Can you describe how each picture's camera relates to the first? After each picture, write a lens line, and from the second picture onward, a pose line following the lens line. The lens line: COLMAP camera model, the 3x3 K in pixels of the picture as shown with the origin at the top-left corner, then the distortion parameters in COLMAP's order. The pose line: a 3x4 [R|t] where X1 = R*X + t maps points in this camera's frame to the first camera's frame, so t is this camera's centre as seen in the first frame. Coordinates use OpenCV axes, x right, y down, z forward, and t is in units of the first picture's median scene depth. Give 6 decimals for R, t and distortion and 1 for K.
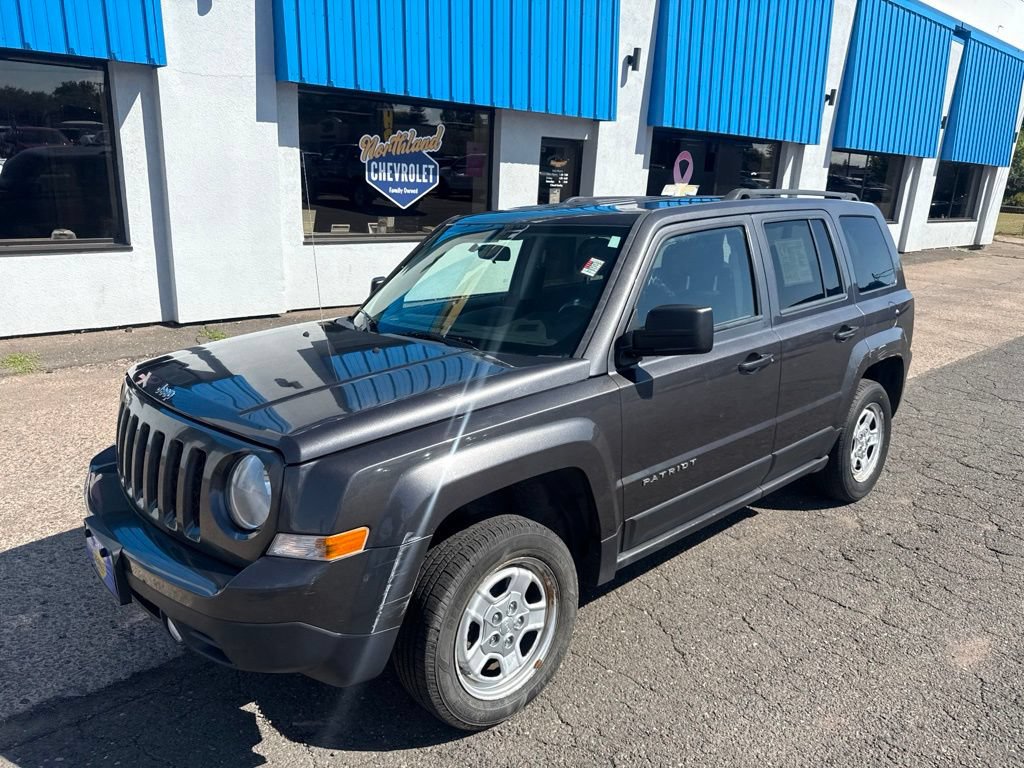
lens RADIAL K [[716.6, 0, 510.0], [0, 716.6, 386.7], [0, 0, 1]] dist [0.034880, -0.040205]
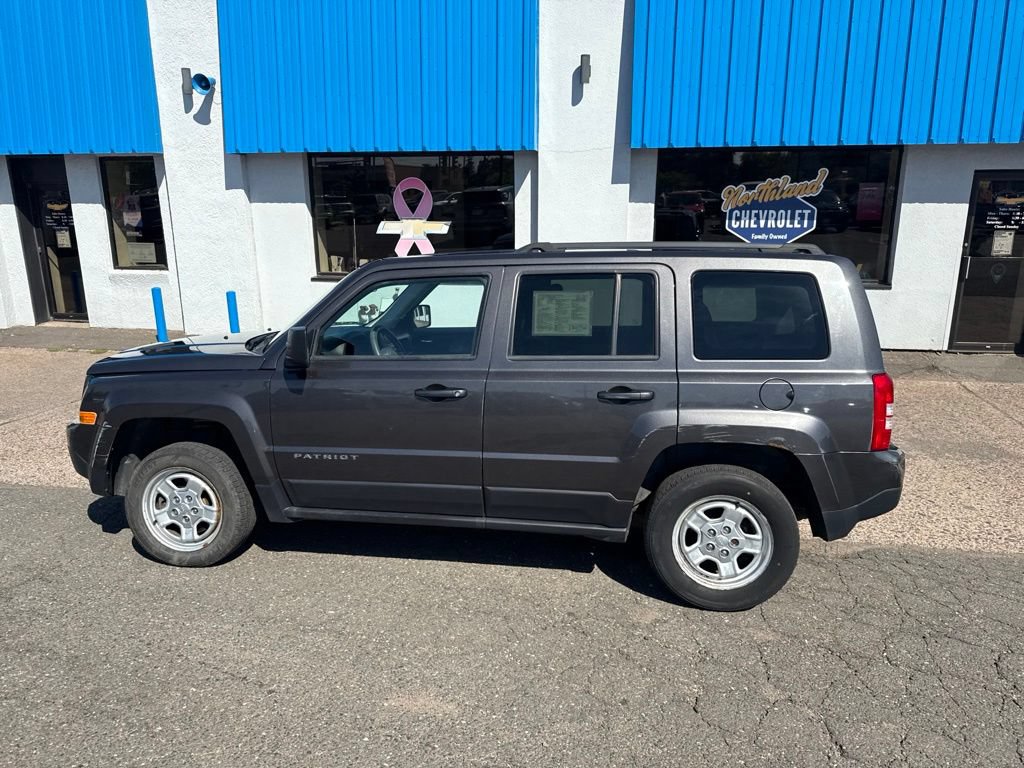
lens RADIAL K [[686.8, 0, 512.8], [0, 686.8, 382.1], [0, 0, 1]] dist [0.037973, -0.051365]
pose [[0.623935, 0.148121, -0.767311, 0.407744], [-0.193215, 0.980628, 0.032187, -0.034676], [0.757214, 0.128174, 0.640467, 0.134778]]
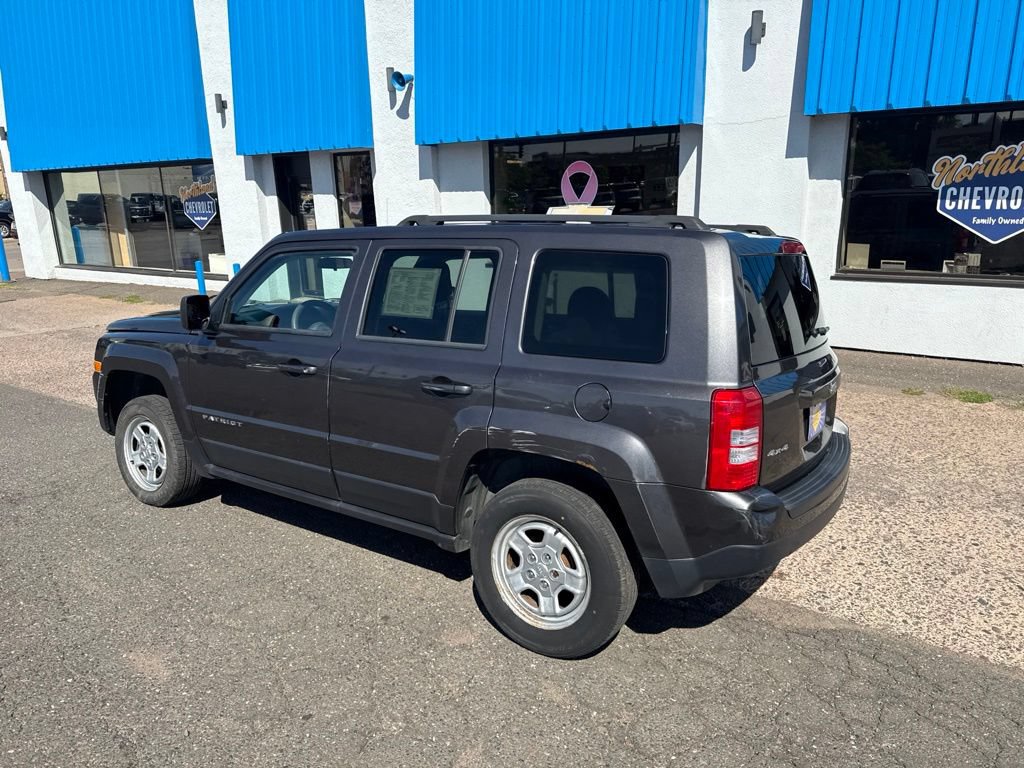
lens RADIAL K [[686.8, 0, 527.4], [0, 686.8, 390.1], [0, 0, 1]] dist [0.037973, -0.051365]
pose [[0.256098, 0.208064, -0.943993, 0.475831], [-0.247866, 0.958045, 0.143917, -0.079084], [0.934332, 0.197127, 0.296926, 0.340673]]
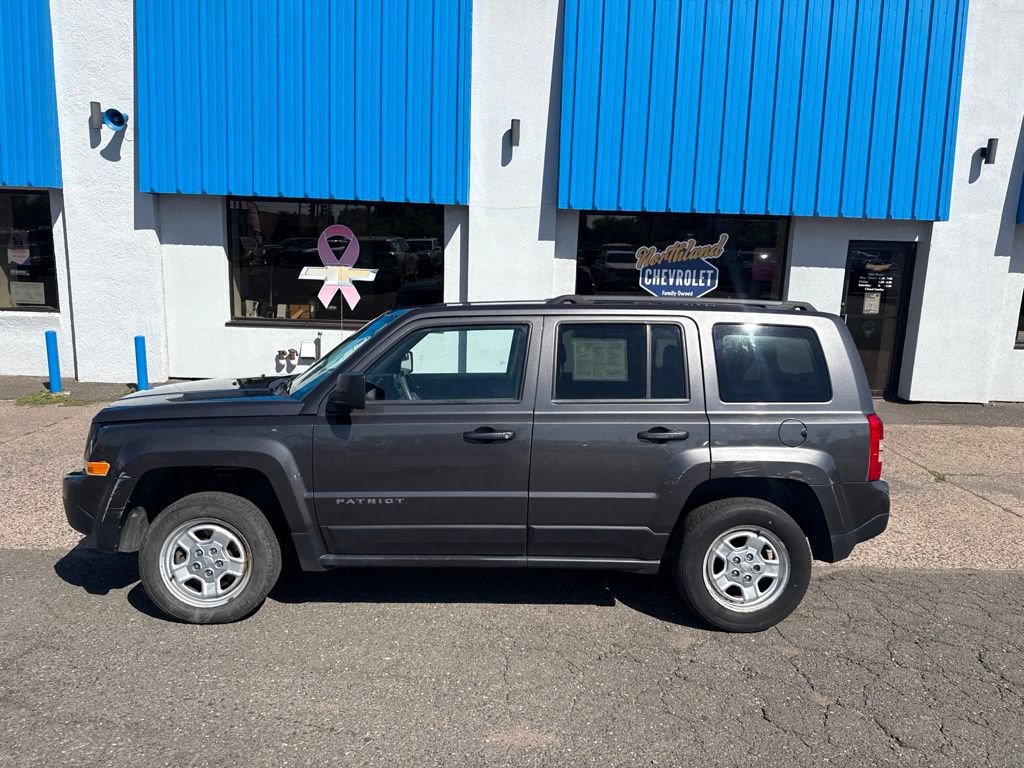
lens RADIAL K [[686.8, 0, 504.9], [0, 686.8, 389.1], [0, 0, 1]] dist [0.037973, -0.051365]
pose [[0.755877, 0.100521, -0.646950, 0.355516], [-0.184533, 0.980792, -0.063210, -0.013390], [0.628169, 0.167163, 0.759908, 0.056215]]
